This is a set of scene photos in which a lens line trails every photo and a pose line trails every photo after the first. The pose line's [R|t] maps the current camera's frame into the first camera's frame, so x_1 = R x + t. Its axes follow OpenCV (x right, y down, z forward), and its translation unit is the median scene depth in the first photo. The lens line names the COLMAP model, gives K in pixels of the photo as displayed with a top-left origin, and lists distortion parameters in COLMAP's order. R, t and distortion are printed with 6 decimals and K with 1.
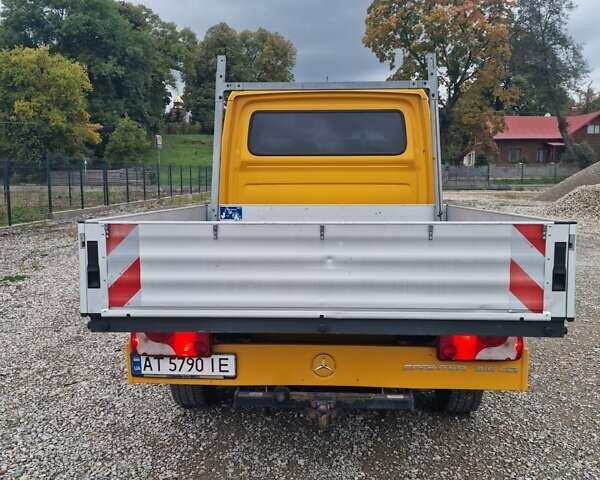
lens RADIAL K [[633.5, 0, 299.0], [0, 633.5, 244.1], [0, 0, 1]] dist [0.064524, 0.000000]
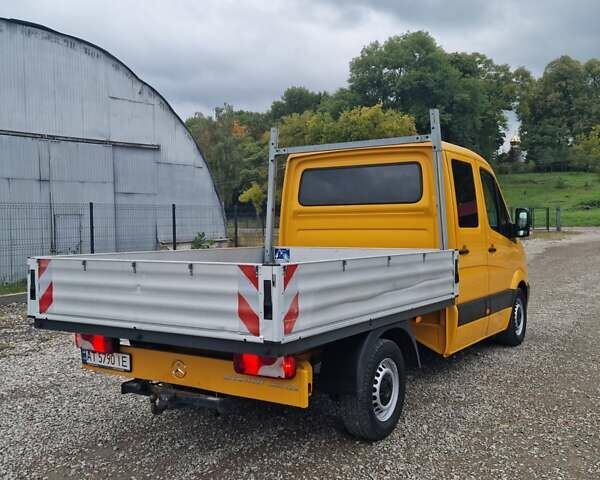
lens RADIAL K [[633.5, 0, 297.6], [0, 633.5, 231.0], [0, 0, 1]] dist [0.064524, 0.000000]
pose [[0.861130, -0.002384, -0.508379, 0.522239], [-0.040531, 0.996484, -0.073327, -0.005059], [0.506767, 0.083749, 0.858006, -0.022314]]
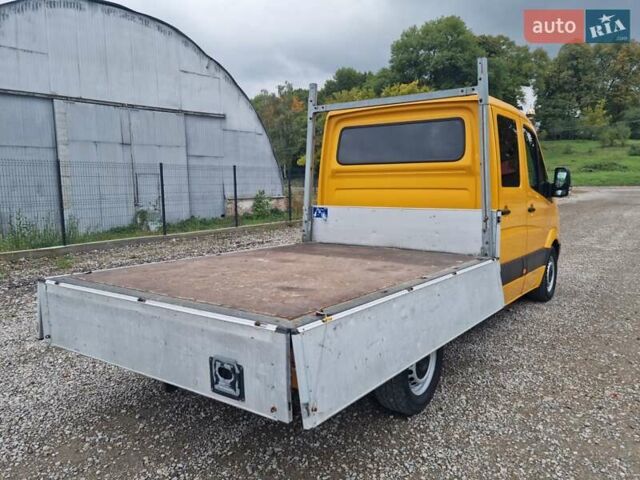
lens RADIAL K [[505.3, 0, 323.5], [0, 505.3, 245.4], [0, 0, 1]] dist [0.099095, -0.098469]
pose [[0.838047, 0.062409, -0.542018, 0.425870], [-0.049545, 0.998037, 0.038311, -0.023244], [0.543345, -0.005253, 0.839493, 0.177249]]
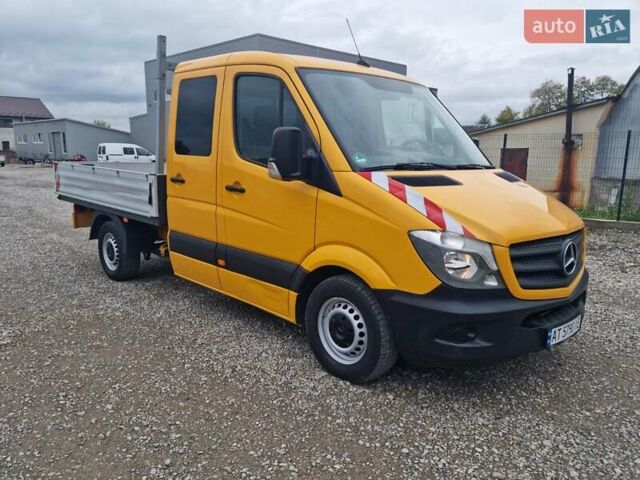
lens RADIAL K [[505.3, 0, 319.5], [0, 505.3, 240.1], [0, 0, 1]] dist [0.099095, -0.098469]
pose [[-0.687134, 0.110948, -0.718009, 0.671755], [-0.091352, 0.967234, 0.236882, -0.192806], [0.720765, 0.228361, -0.654484, 1.882692]]
